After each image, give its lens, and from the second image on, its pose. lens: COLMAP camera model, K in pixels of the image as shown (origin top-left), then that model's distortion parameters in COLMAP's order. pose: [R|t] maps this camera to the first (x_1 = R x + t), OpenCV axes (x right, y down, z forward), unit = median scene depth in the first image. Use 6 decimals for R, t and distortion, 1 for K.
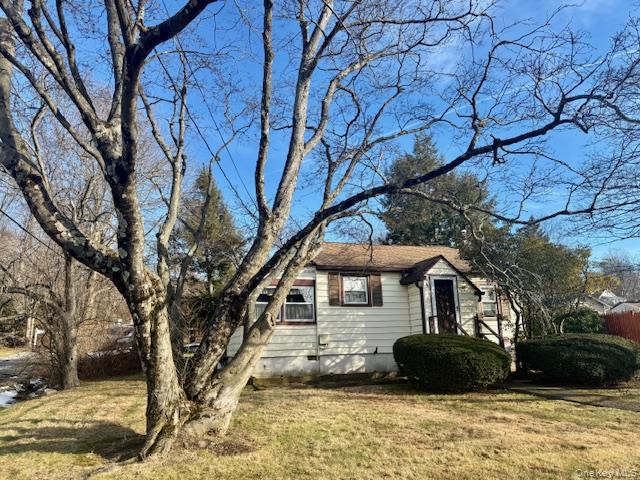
lens RADIAL K [[443.5, 0, 320.0], [0, 443.5, 240.0], [0, 0, 1]] dist [0.051682, -0.003198]
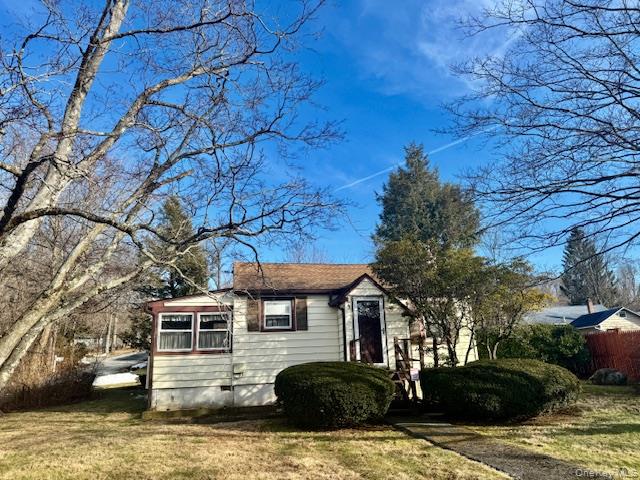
lens RADIAL K [[443.5, 0, 320.0], [0, 443.5, 240.0], [0, 0, 1]] dist [0.051682, -0.003198]
pose [[0.989362, -0.050435, -0.136449, 0.316359], [0.044986, 0.998073, -0.042733, -0.001451], [0.138341, 0.036141, 0.989725, 0.067261]]
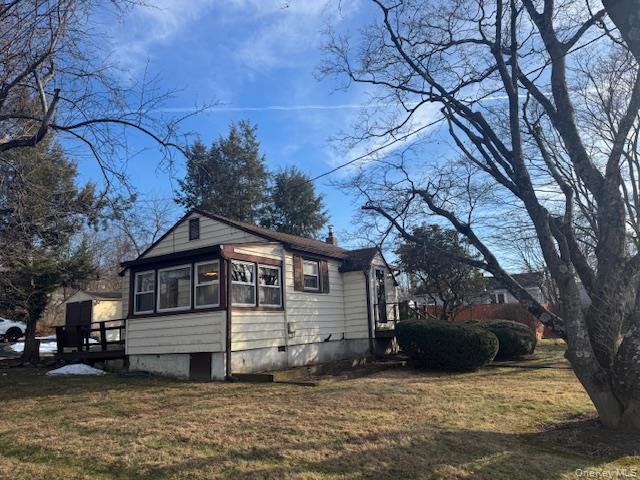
lens RADIAL K [[443.5, 0, 320.0], [0, 443.5, 240.0], [0, 0, 1]] dist [0.051682, -0.003198]
pose [[0.777144, 0.111850, 0.619304, -0.507232], [-0.115588, 0.992707, -0.034241, 0.071761], [-0.618617, -0.044974, 0.784405, 0.266619]]
